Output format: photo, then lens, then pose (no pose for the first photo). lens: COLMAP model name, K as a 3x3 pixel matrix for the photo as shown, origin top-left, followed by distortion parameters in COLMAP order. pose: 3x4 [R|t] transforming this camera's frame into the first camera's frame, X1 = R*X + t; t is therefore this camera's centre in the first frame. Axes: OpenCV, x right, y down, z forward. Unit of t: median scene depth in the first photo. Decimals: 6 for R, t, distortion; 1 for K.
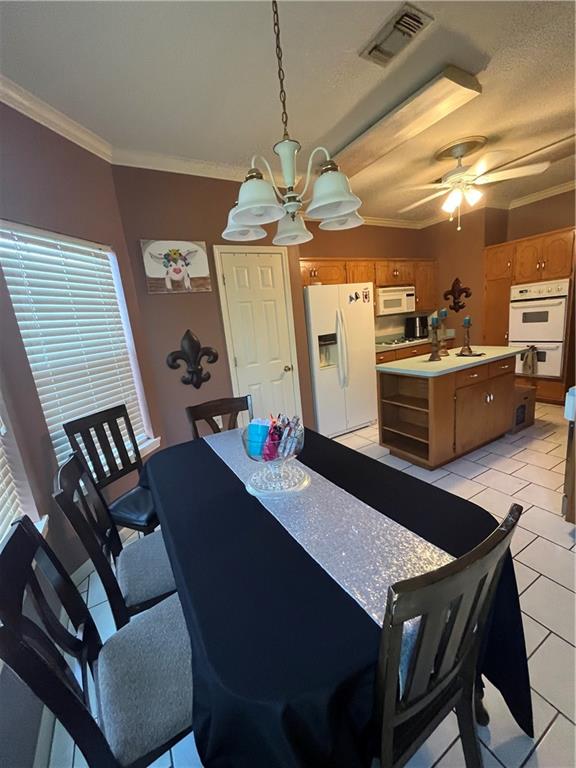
lens RADIAL K [[311.1, 0, 288.0], [0, 311.1, 384.0], [0, 0, 1]] dist [-0.001715, -0.000155]
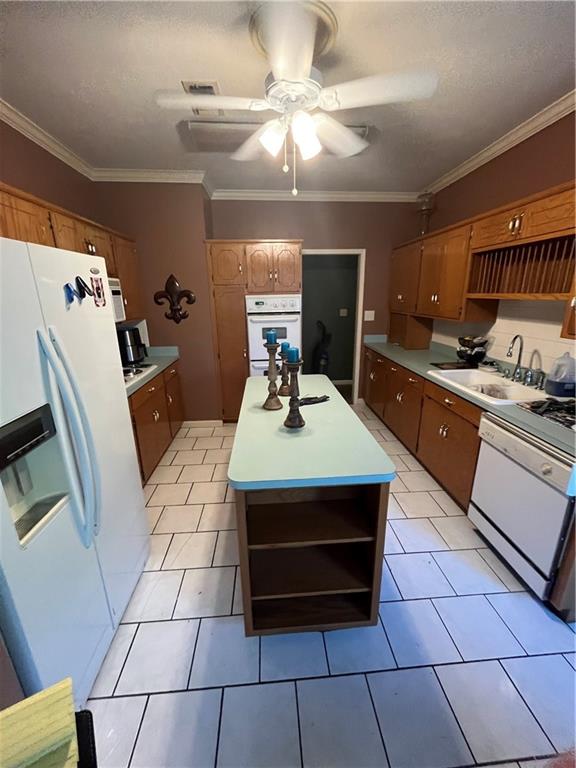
lens RADIAL K [[311.1, 0, 288.0], [0, 311.1, 384.0], [0, 0, 1]] dist [-0.001715, -0.000155]
pose [[0.426714, -0.159953, 0.890129, -0.012825], [0.157037, 0.982389, 0.101251, -0.148301], [-0.890648, 0.096578, 0.444318, 0.550660]]
